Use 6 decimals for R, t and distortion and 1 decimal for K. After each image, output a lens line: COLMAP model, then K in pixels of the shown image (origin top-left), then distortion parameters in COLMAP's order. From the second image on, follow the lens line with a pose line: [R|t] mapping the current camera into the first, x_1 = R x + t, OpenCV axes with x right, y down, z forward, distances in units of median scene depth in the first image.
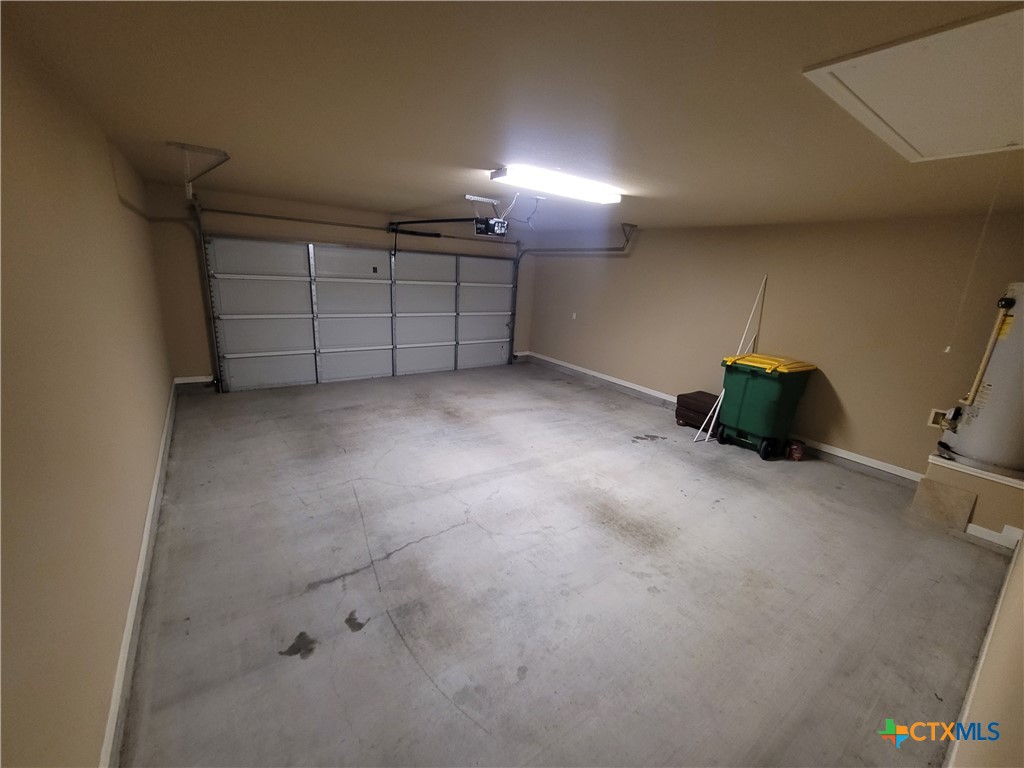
lens RADIAL K [[418.8, 0, 510.7], [0, 418.8, 383.1], [0, 0, 1]] dist [-0.003353, 0.000125]
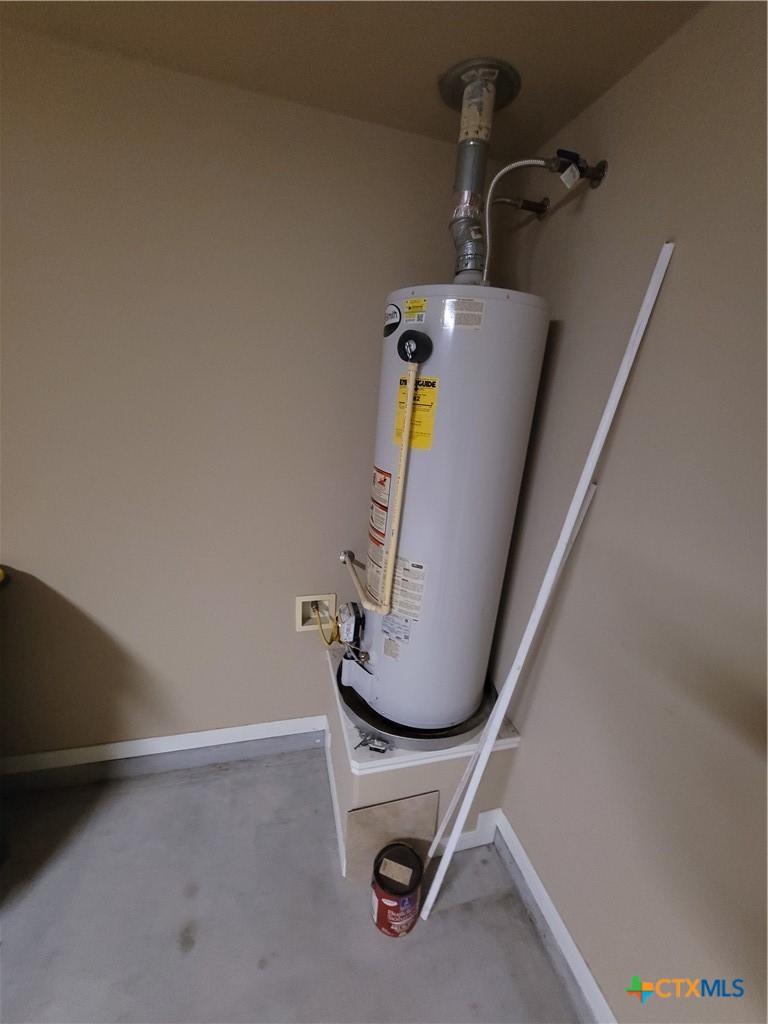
lens RADIAL K [[418.8, 0, 381.2], [0, 418.8, 512.5], [0, 0, 1]] dist [-0.003353, 0.000125]
pose [[0.355898, -0.309245, 0.881875, 0.743780], [0.177764, 0.948834, 0.260986, -0.141286], [-0.917462, 0.063881, 0.392660, 0.809240]]
